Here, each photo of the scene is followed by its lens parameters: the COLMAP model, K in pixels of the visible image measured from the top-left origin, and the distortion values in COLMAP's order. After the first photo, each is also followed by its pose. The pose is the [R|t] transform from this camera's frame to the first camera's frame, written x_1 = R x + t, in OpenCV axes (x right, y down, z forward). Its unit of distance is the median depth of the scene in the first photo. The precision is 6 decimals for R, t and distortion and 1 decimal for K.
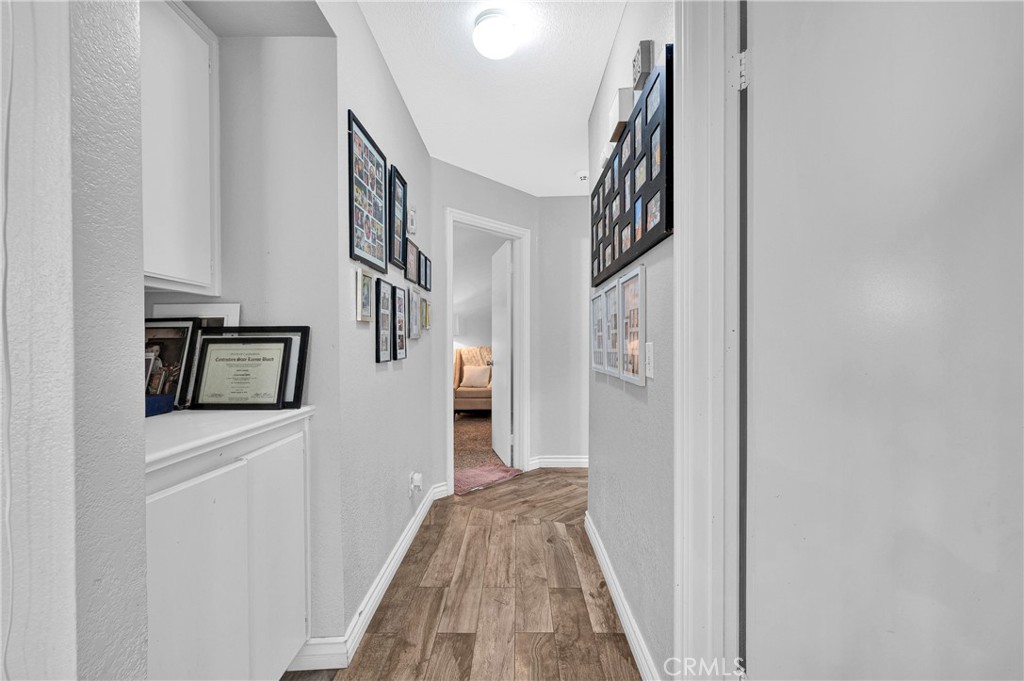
lens RADIAL K [[421.0, 0, 512.8], [0, 421.0, 345.2], [0, 0, 1]] dist [0.000655, -0.000040]
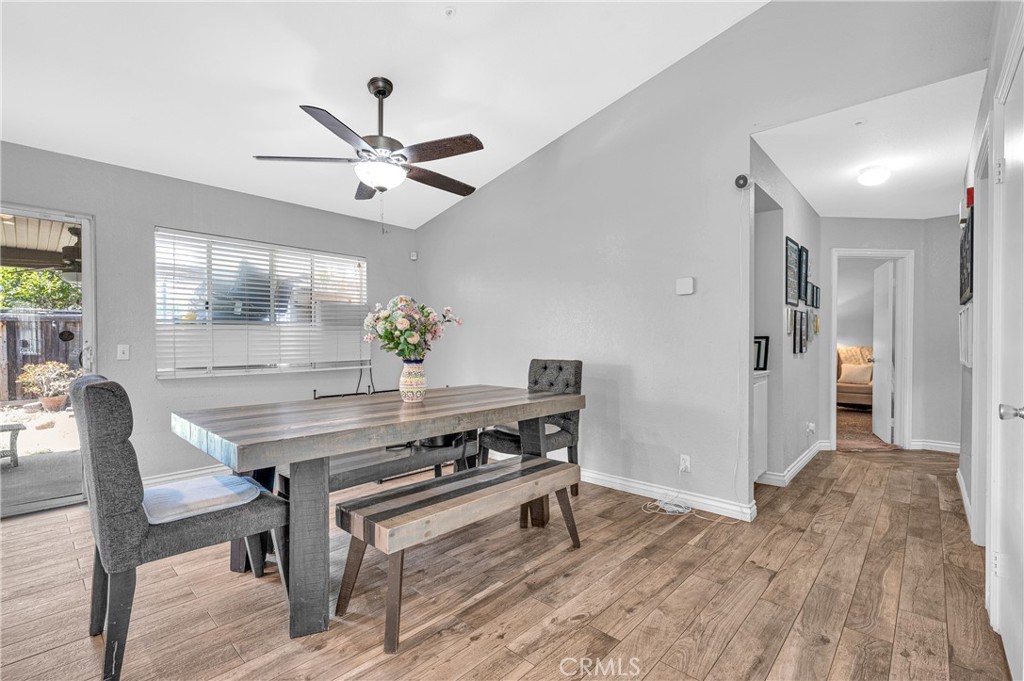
lens RADIAL K [[452.5, 0, 514.3], [0, 452.5, 348.1], [0, 0, 1]] dist [0.000433, -0.000093]
pose [[0.745315, 0.011176, -0.666619, 0.079042], [-0.006010, 0.999931, 0.010046, 0.002450], [0.666685, -0.003481, 0.745331, -1.047942]]
